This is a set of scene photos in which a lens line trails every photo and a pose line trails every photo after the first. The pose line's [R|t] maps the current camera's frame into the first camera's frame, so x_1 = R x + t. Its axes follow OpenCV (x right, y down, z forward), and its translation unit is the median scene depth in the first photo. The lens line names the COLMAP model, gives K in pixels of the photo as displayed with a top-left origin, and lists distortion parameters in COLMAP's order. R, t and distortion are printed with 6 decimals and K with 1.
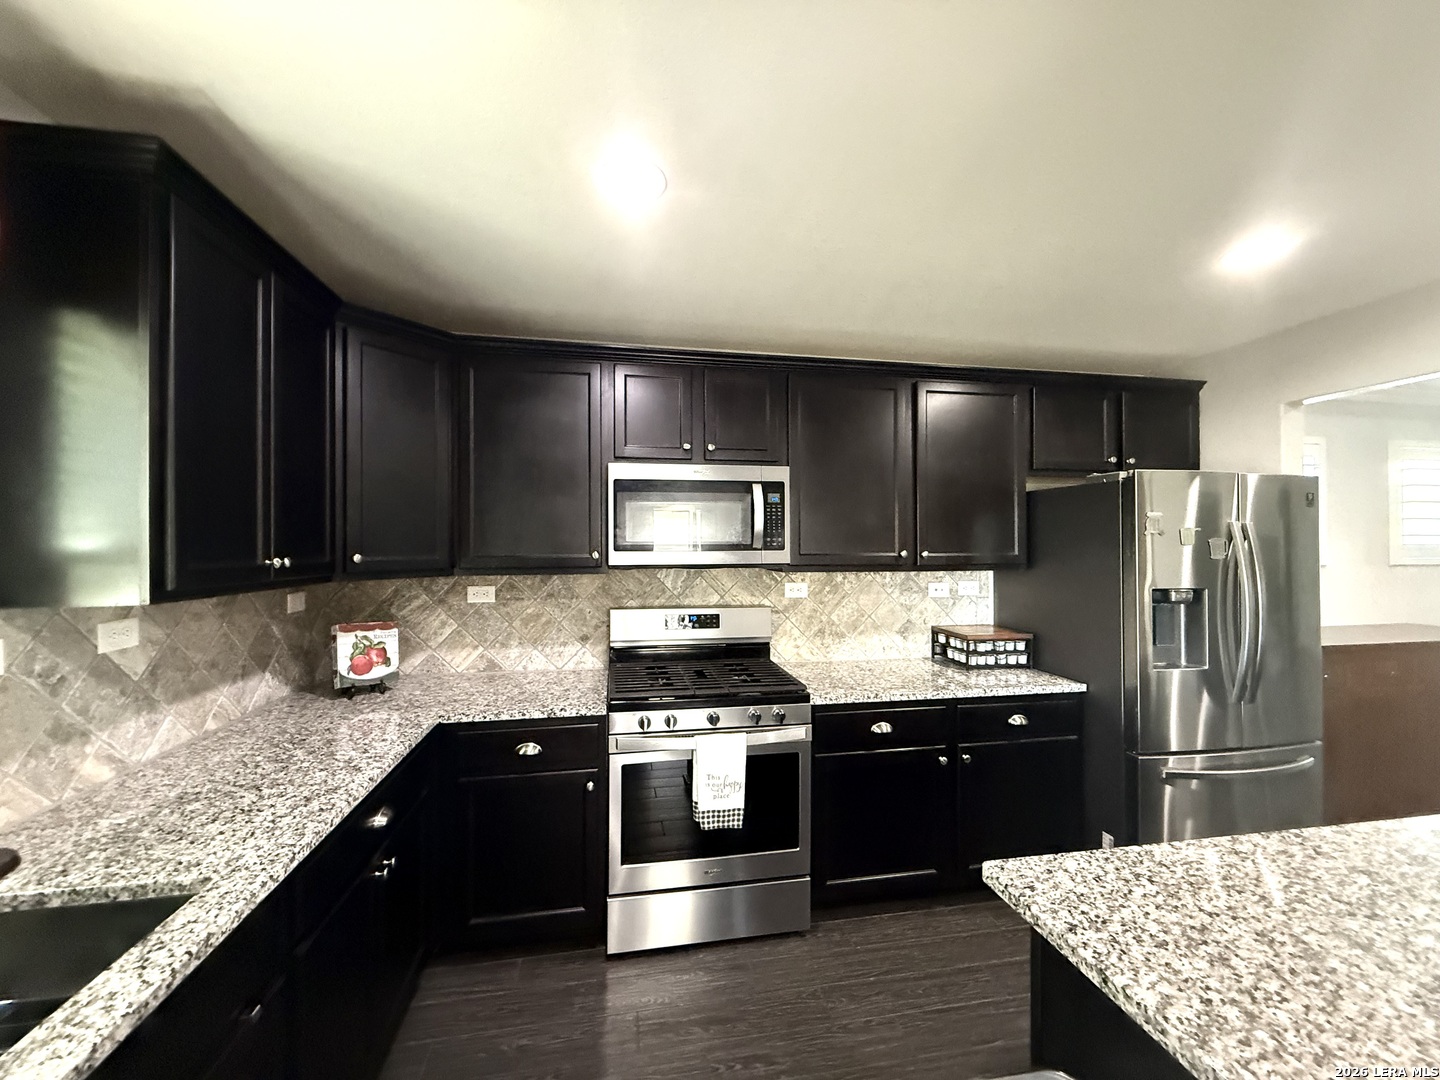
lens RADIAL K [[571.6, 0, 719.2], [0, 571.6, 541.5], [0, 0, 1]] dist [-0.001113, -0.000008]
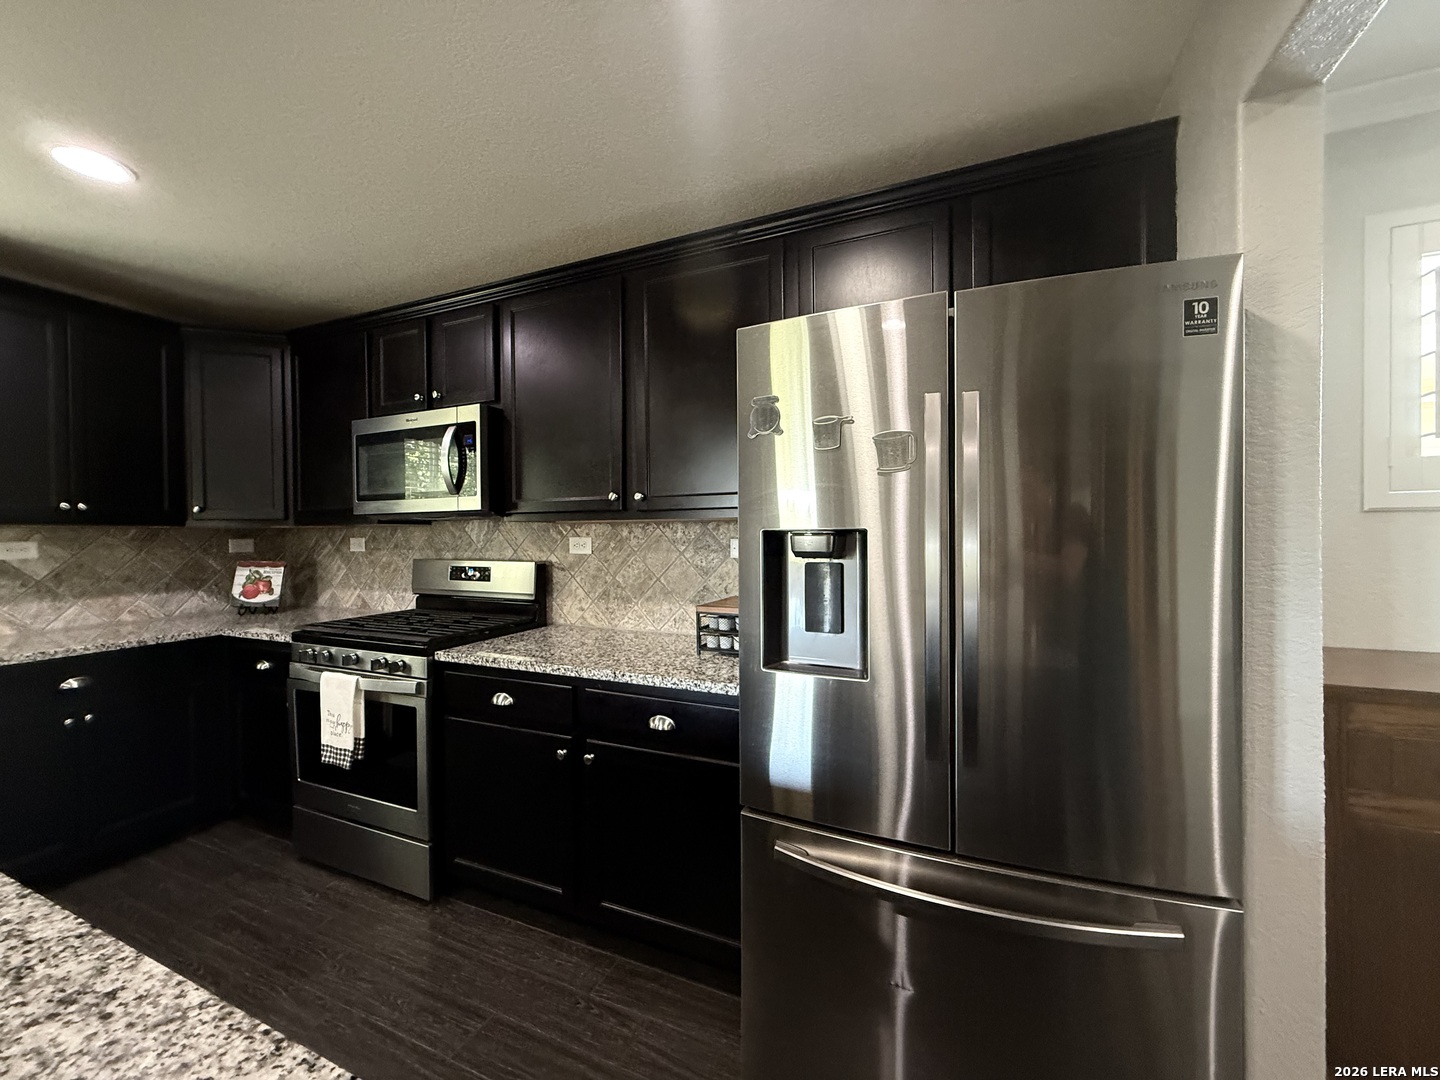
lens RADIAL K [[571.6, 0, 718.0], [0, 571.6, 539.2], [0, 0, 1]] dist [-0.001113, -0.000008]
pose [[0.832159, 0.000045, -0.554537, 0.996183], [0.009330, 0.999857, 0.014081, 0.080091], [0.554458, -0.016892, 0.832040, 0.471516]]
